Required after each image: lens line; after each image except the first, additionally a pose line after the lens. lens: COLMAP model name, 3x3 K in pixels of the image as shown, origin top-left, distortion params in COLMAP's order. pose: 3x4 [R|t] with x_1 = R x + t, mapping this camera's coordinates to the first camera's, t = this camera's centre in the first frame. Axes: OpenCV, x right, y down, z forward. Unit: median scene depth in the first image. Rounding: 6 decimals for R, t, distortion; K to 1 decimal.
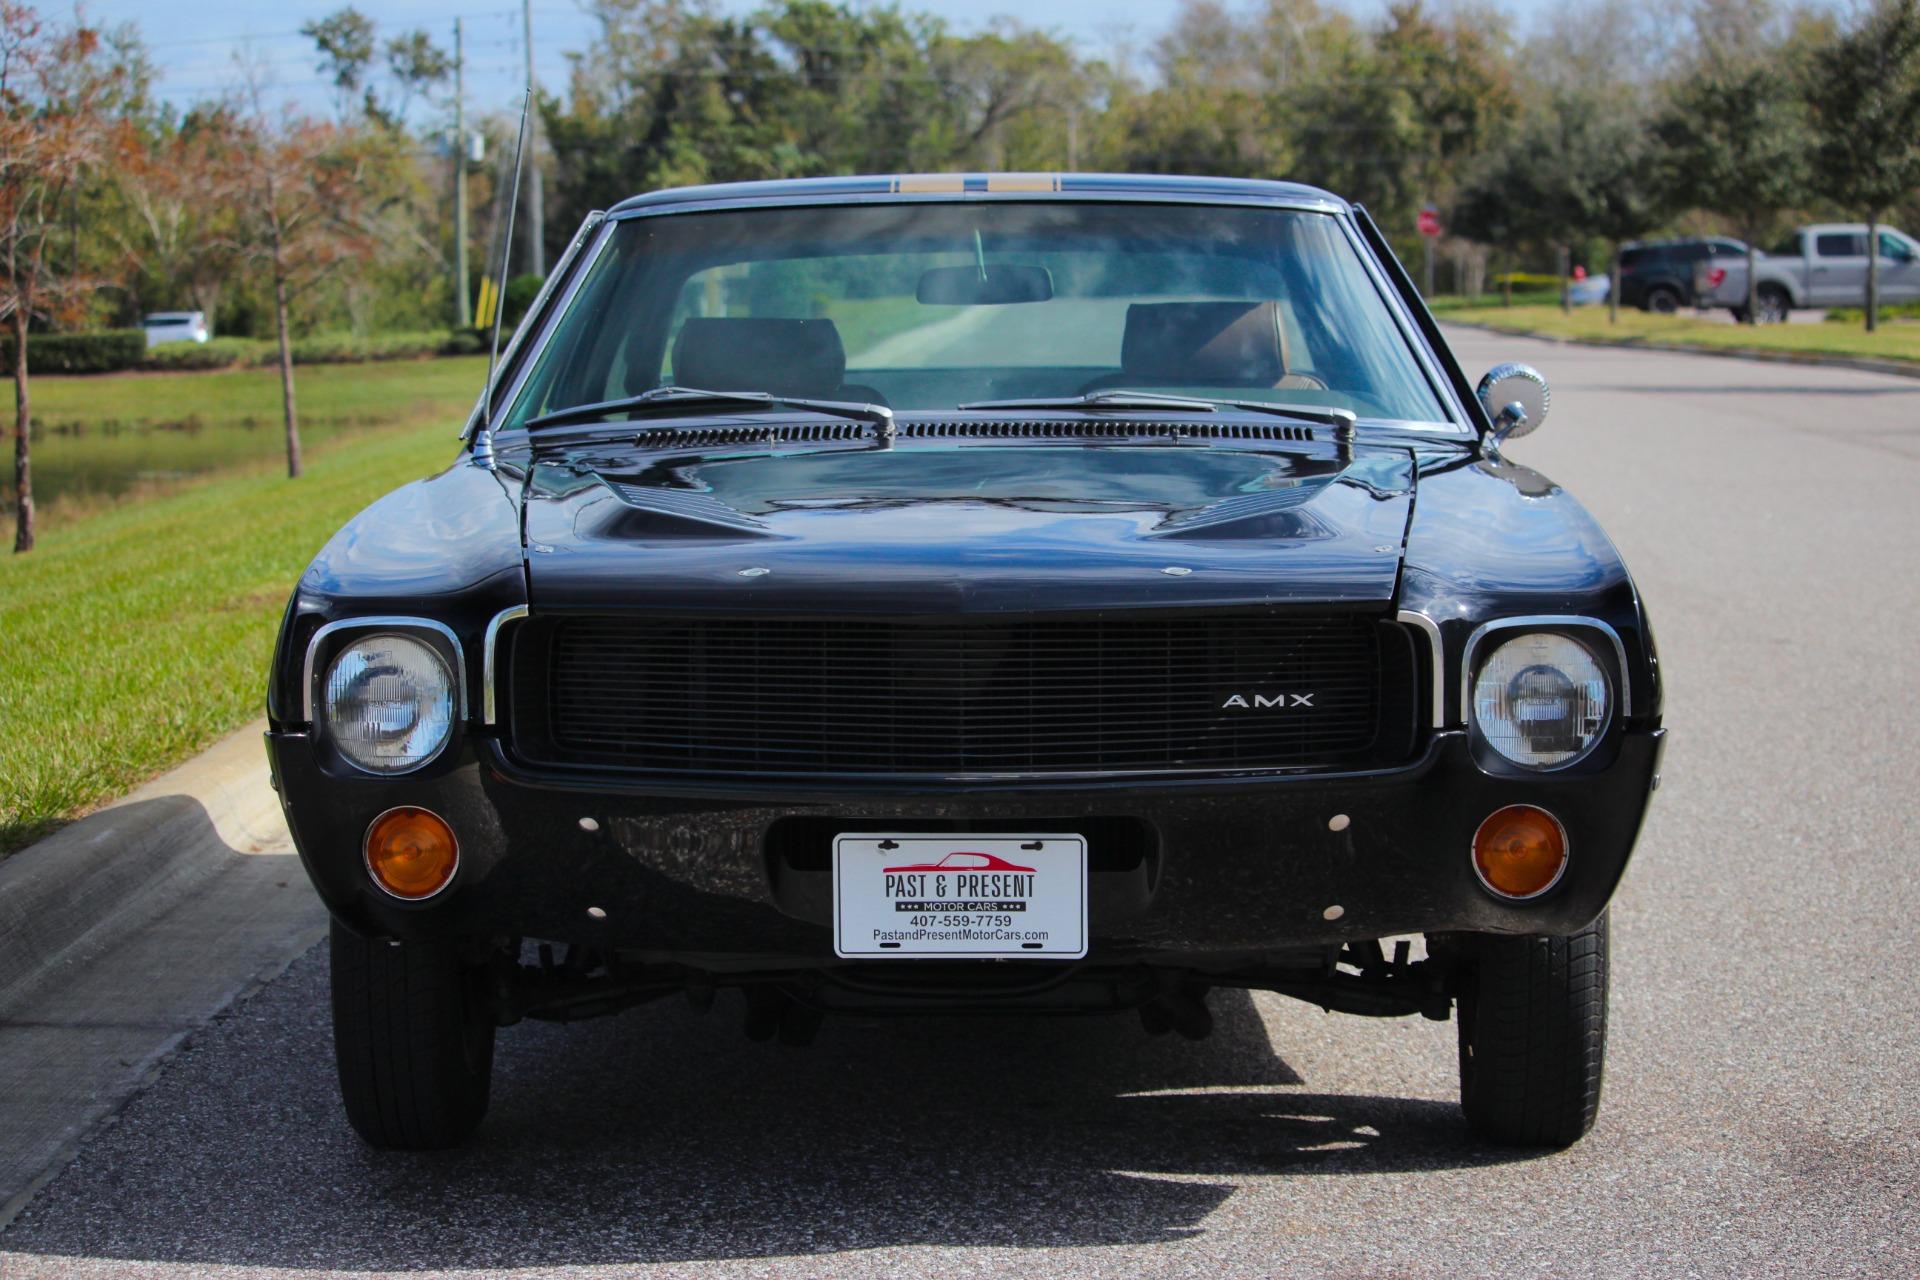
lens RADIAL K [[5277.8, 0, 960.3], [0, 5277.8, 535.4], [0, 0, 1]] dist [-0.441576, -0.273516]
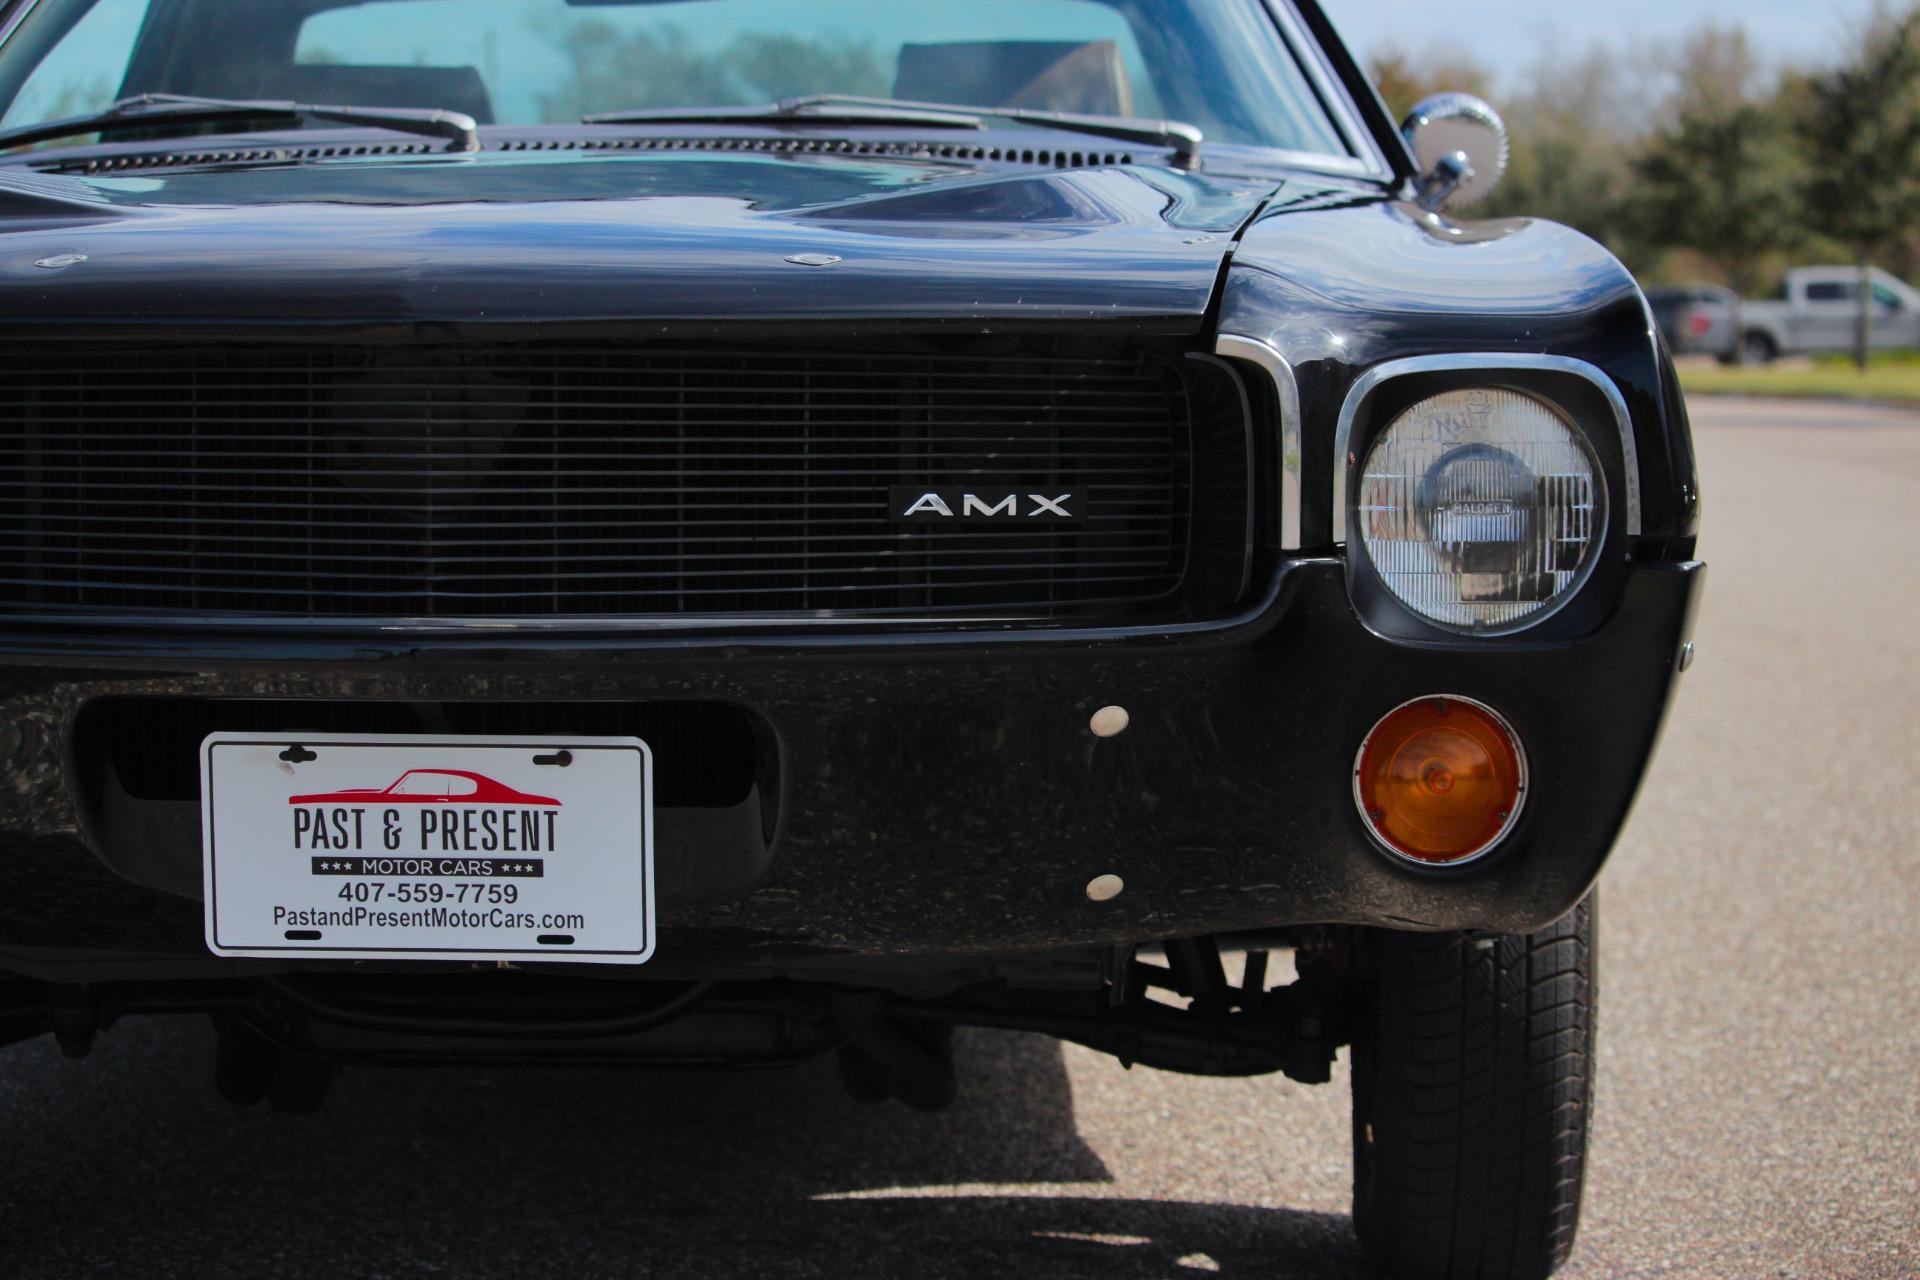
lens RADIAL K [[5277.8, 0, 960.3], [0, 5277.8, 535.4], [0, 0, 1]] dist [-0.441576, -0.273516]
pose [[0.999965, 0.007452, 0.003868, 0.049367], [-0.007405, 0.999902, -0.011894, 0.038150], [-0.003956, 0.011865, 0.999922, 0.408440]]
